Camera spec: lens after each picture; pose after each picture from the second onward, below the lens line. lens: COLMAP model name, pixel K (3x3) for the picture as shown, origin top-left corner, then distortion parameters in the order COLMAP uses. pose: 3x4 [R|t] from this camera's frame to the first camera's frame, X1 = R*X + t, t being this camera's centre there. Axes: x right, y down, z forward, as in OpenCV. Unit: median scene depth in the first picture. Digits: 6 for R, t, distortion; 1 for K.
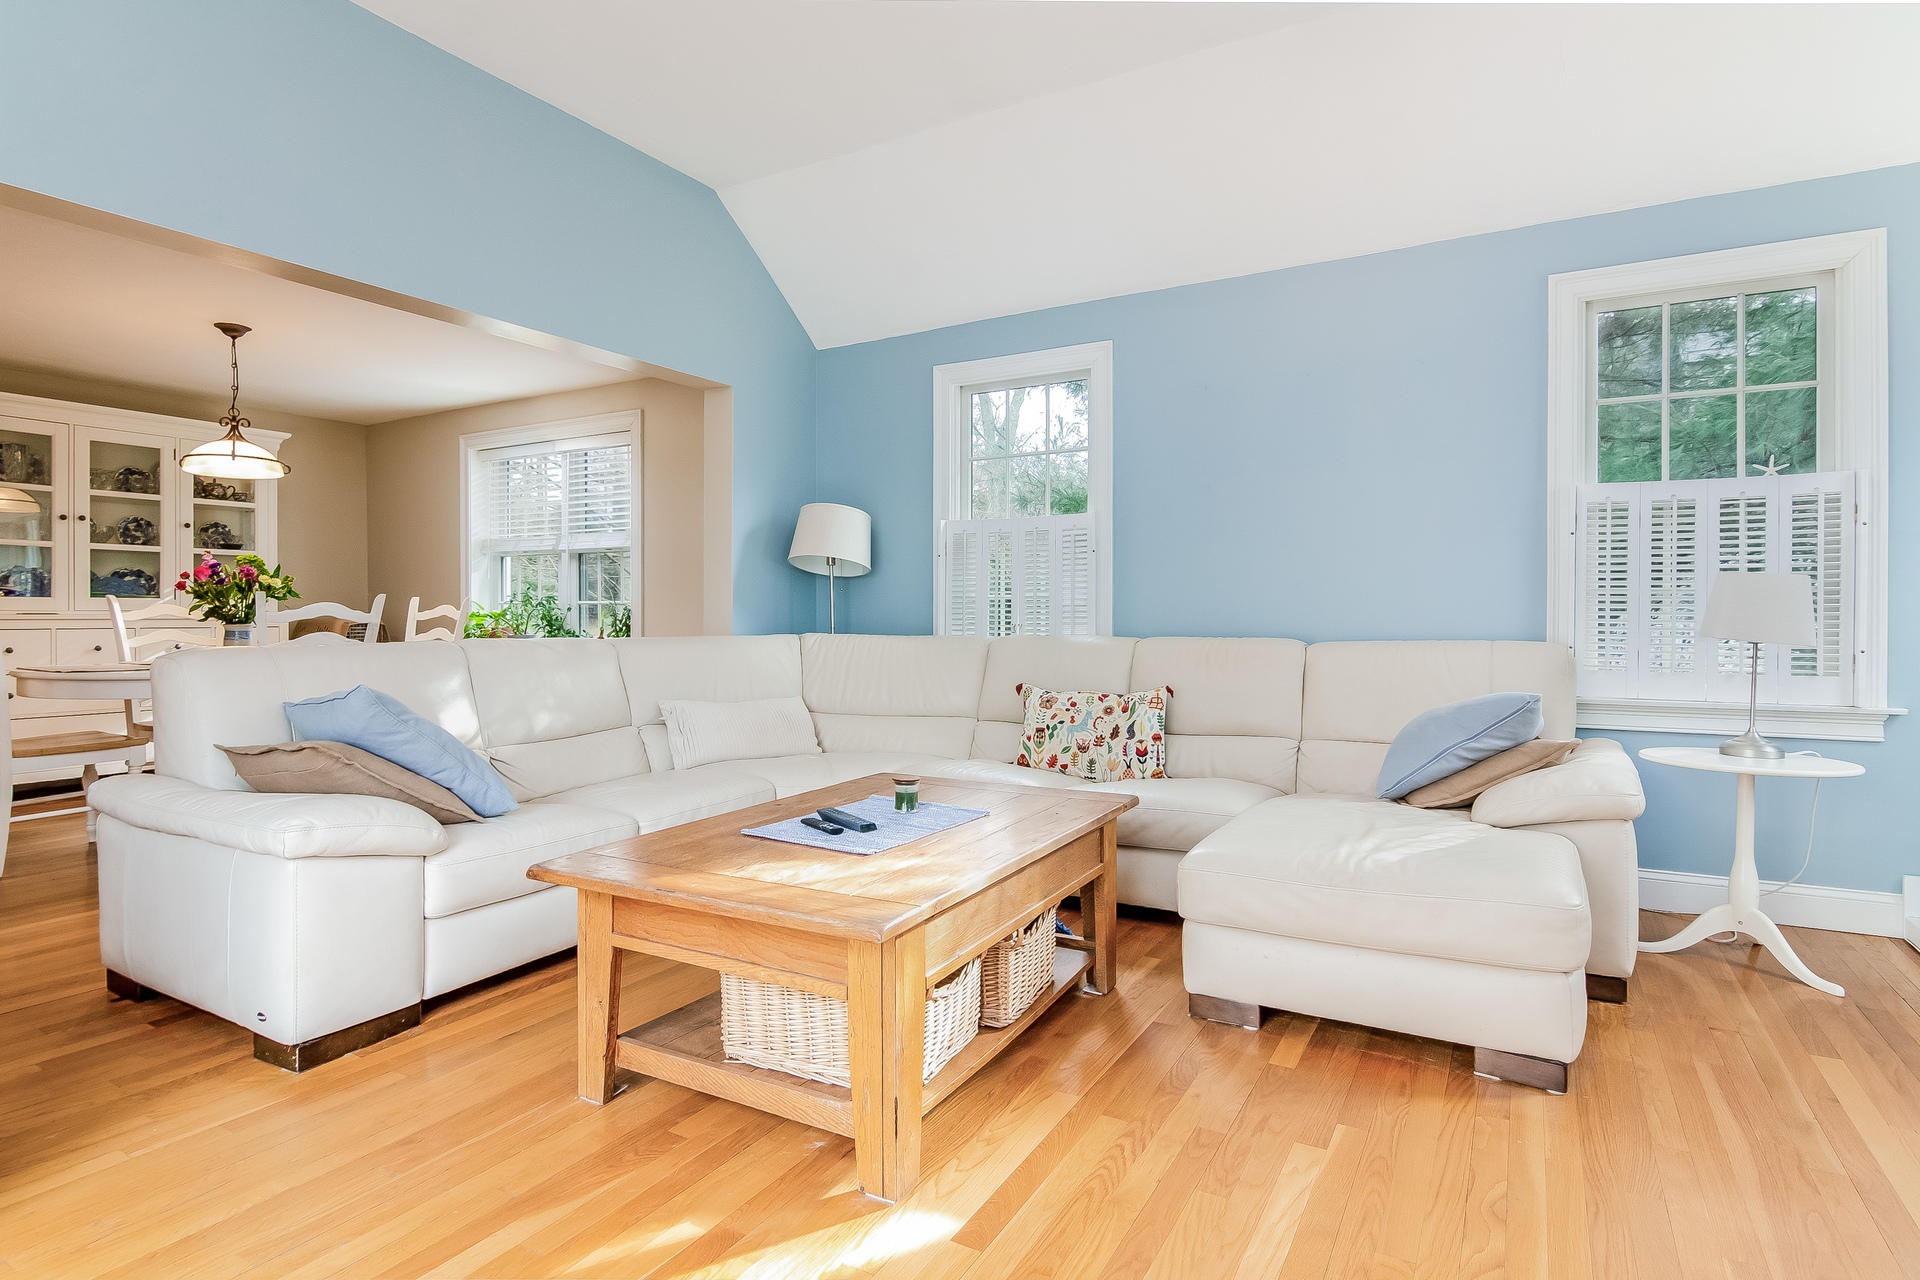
lens RADIAL K [[1005.0, 0, 956.9], [0, 1005.0, 629.1], [0, 0, 1]] dist [-0.016437, -0.001132]
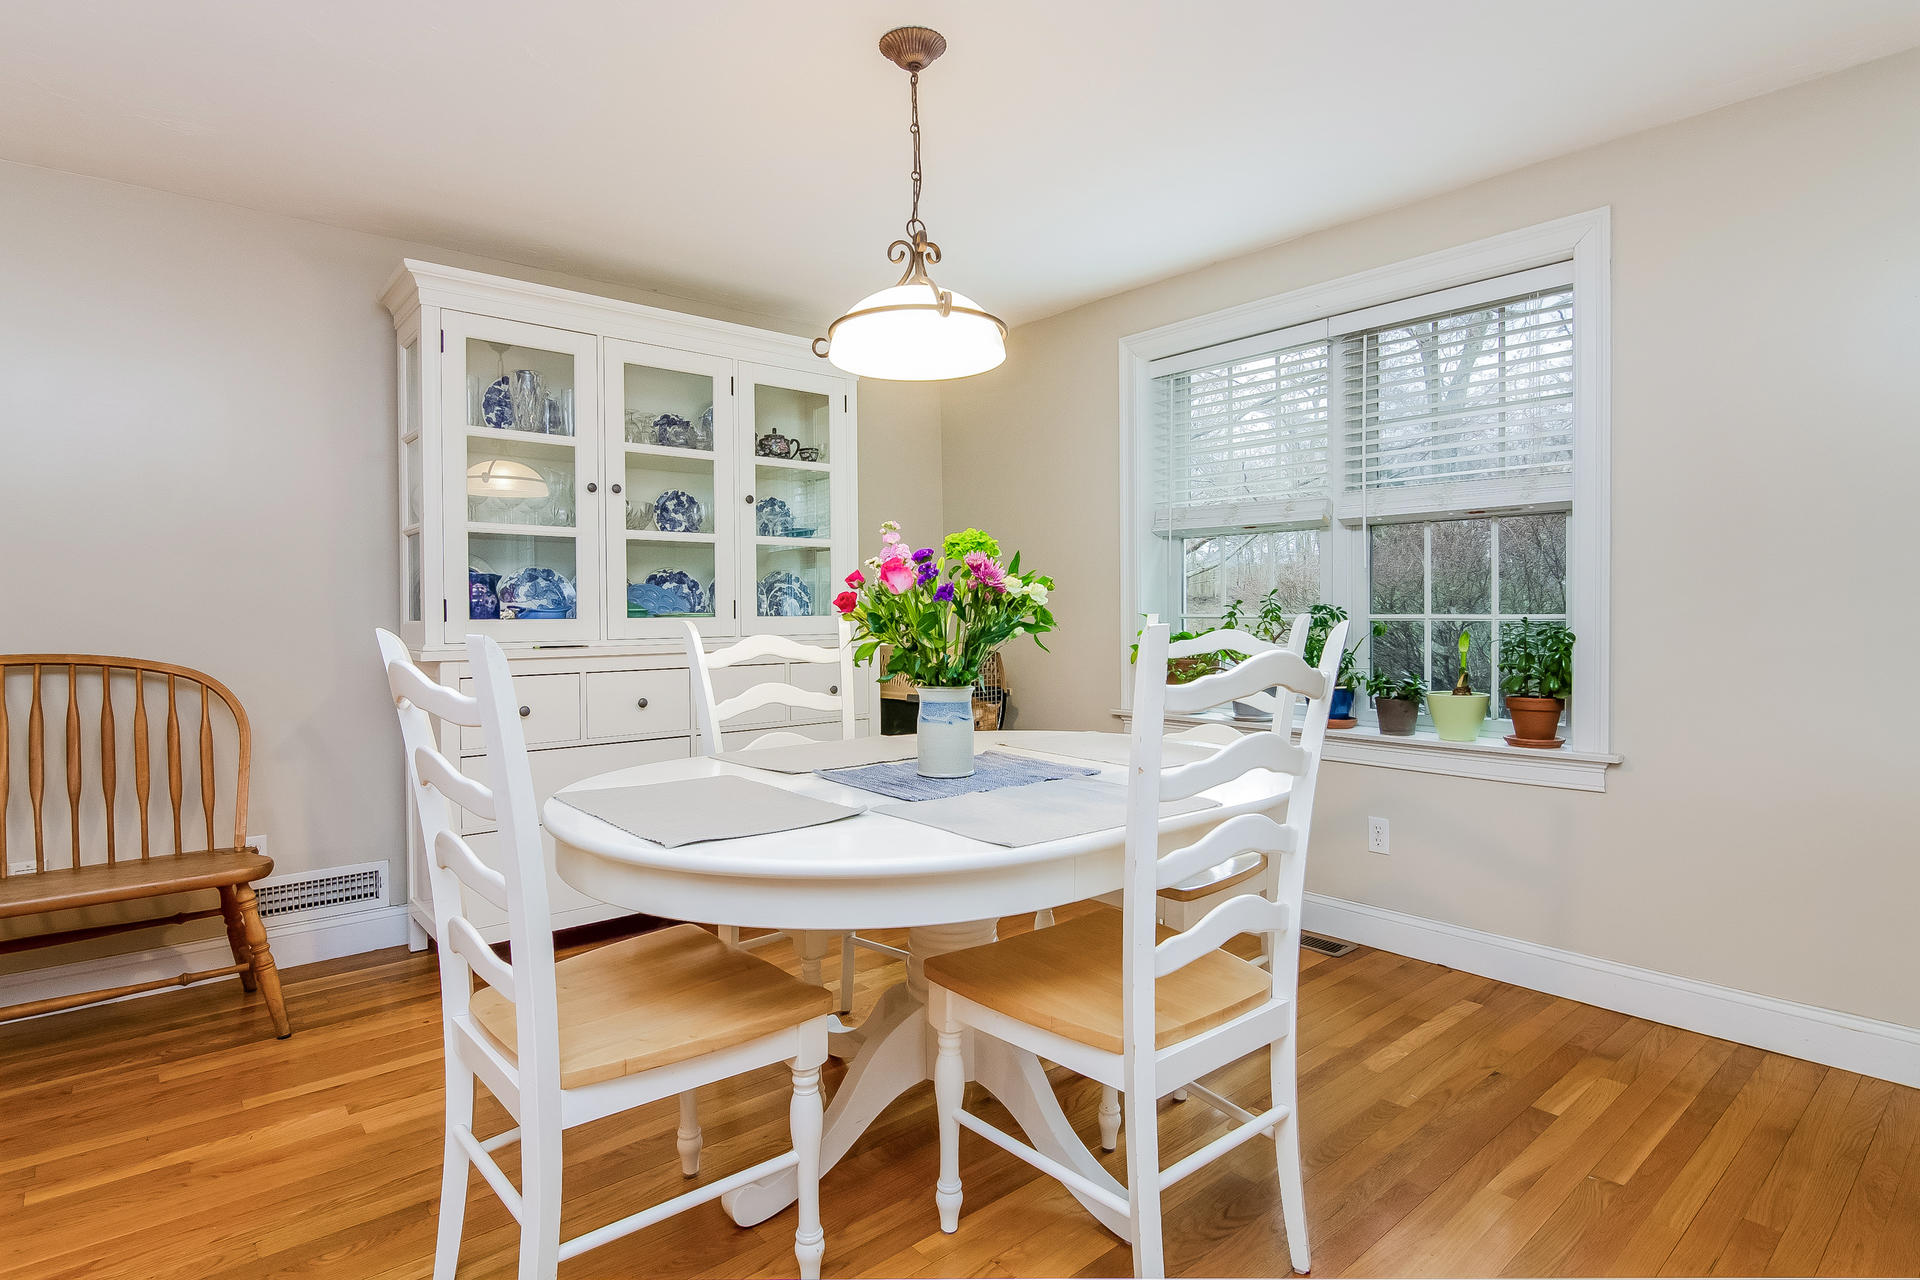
lens RADIAL K [[1005.0, 0, 958.0], [0, 1005.0, 636.2], [0, 0, 1]] dist [-0.016437, -0.001132]
pose [[0.945304, -0.003218, -0.326175, -0.446664], [0.008138, 0.999873, 0.013720, -0.025777], [0.326089, -0.015624, 0.945210, 0.447744]]
